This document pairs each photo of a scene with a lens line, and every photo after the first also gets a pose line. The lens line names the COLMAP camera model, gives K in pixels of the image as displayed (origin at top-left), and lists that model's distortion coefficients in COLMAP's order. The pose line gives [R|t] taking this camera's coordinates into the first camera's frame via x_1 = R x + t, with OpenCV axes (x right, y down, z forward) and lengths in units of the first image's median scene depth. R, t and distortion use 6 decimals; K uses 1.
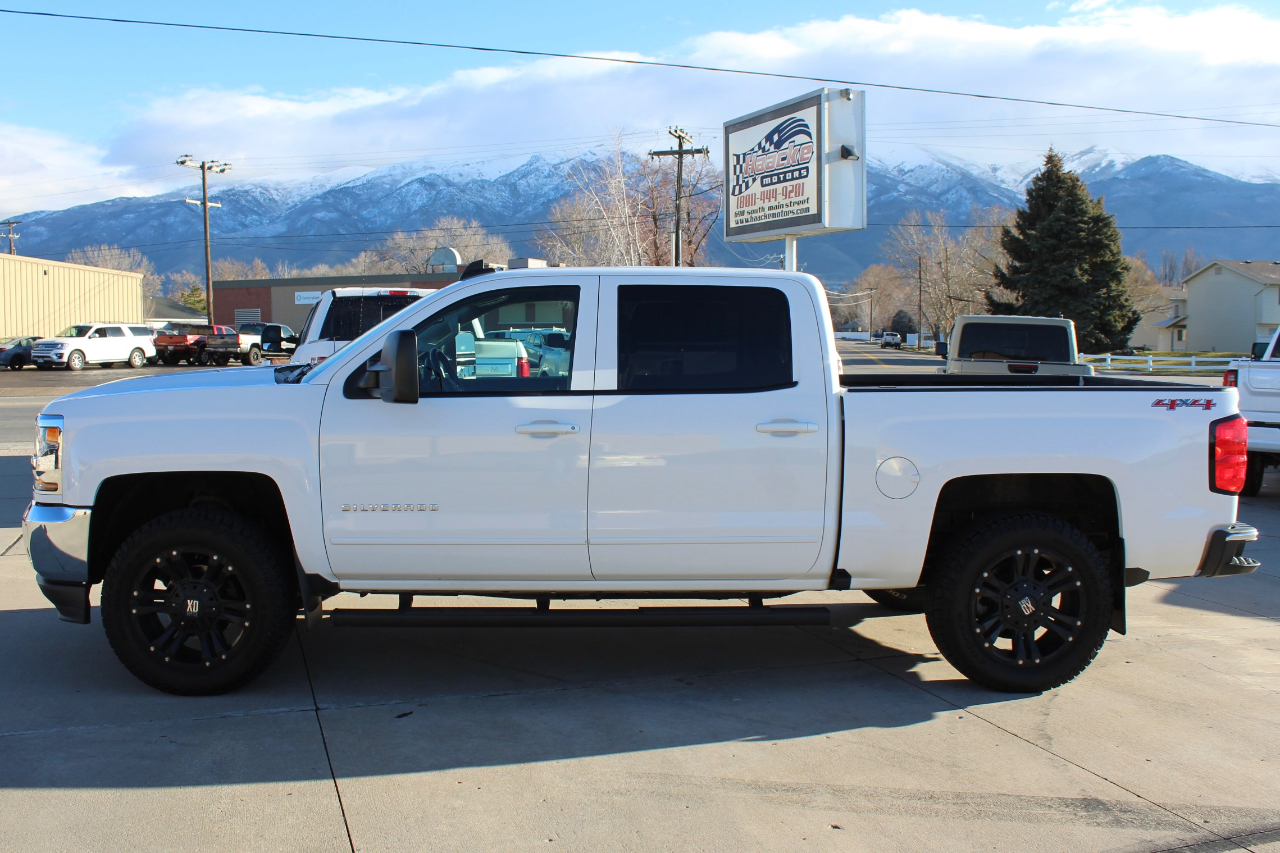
lens RADIAL K [[1280.4, 0, 616.0], [0, 1280.4, 451.8], [0, 0, 1]] dist [-0.112531, 0.000000]
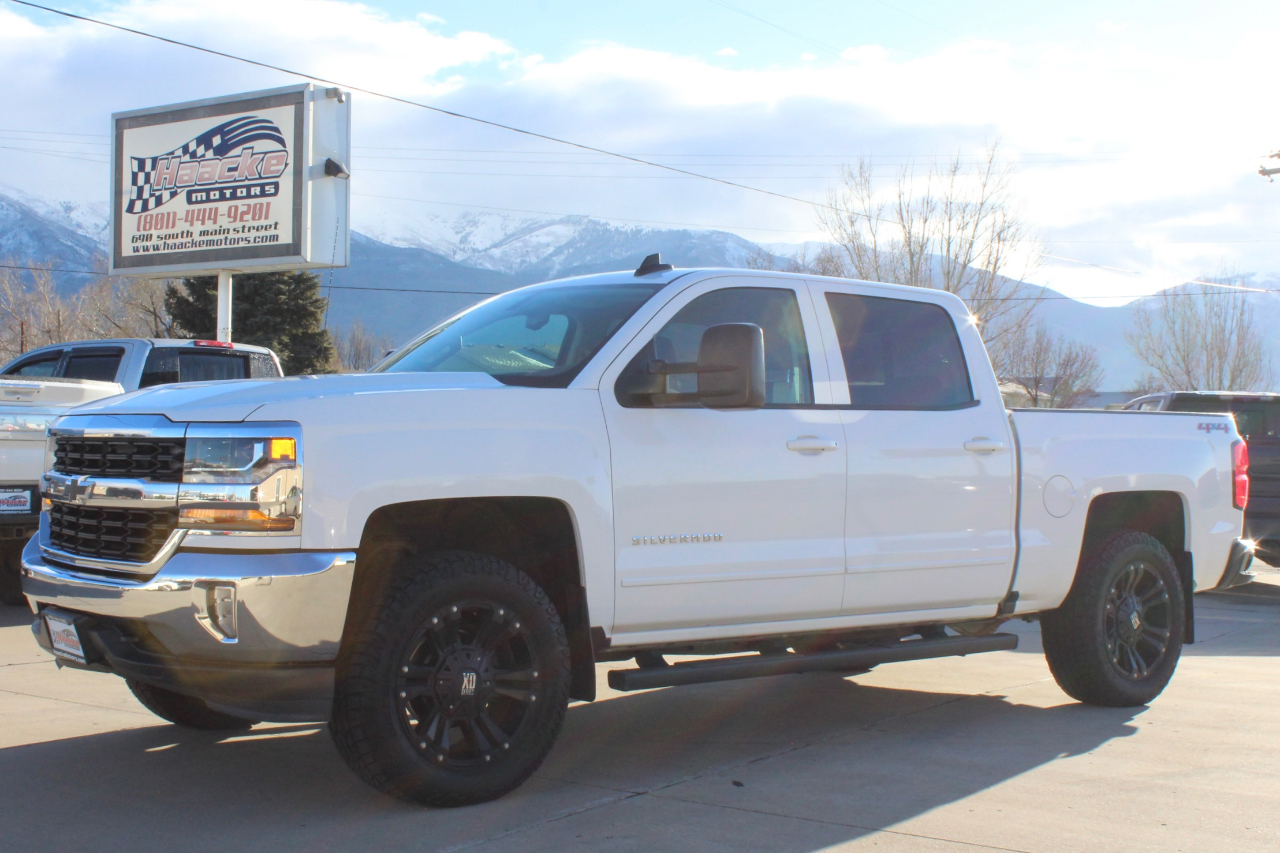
lens RADIAL K [[1777.2, 0, 637.2], [0, 1777.2, 439.3], [0, 0, 1]] dist [-0.074862, 0.000000]
pose [[0.790234, 0.007001, 0.612765, -0.314098], [0.050965, 0.995720, -0.077102, 0.023120], [-0.610682, 0.092159, 0.786495, 0.035209]]
